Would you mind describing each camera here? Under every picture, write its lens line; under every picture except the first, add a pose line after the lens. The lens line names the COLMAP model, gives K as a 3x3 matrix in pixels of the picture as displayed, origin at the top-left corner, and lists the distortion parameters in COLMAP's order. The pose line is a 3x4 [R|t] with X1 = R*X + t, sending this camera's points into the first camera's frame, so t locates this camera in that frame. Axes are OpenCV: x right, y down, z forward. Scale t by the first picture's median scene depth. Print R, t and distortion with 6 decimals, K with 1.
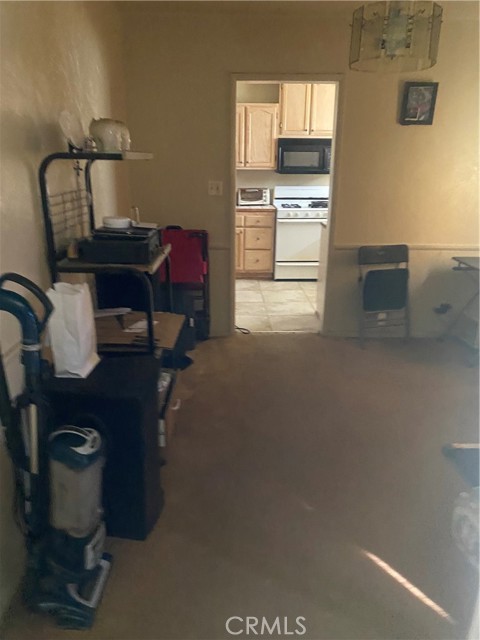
lens RADIAL K [[468.2, 0, 240.0], [0, 468.2, 320.0], [0, 0, 1]] dist [0.008015, 0.000478]
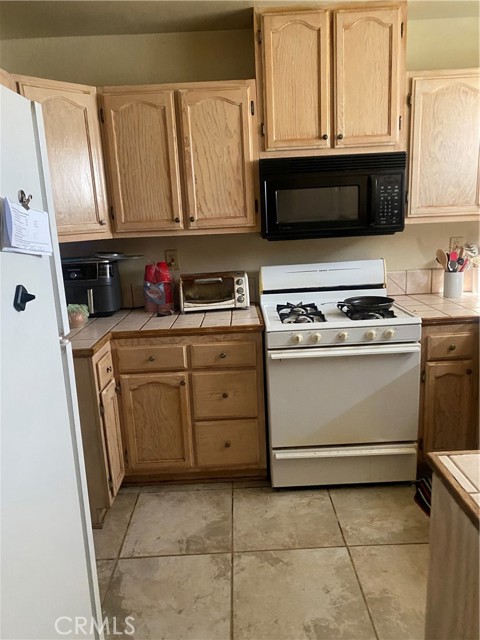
lens RADIAL K [[468.2, 0, 240.0], [0, 468.2, 320.0], [0, 0, 1]] dist [0.008015, 0.000478]
pose [[0.998578, -0.051396, -0.014190, 0.062027], [0.049309, 0.991429, -0.120986, -0.191060], [0.020286, 0.120114, 0.992553, 0.587743]]
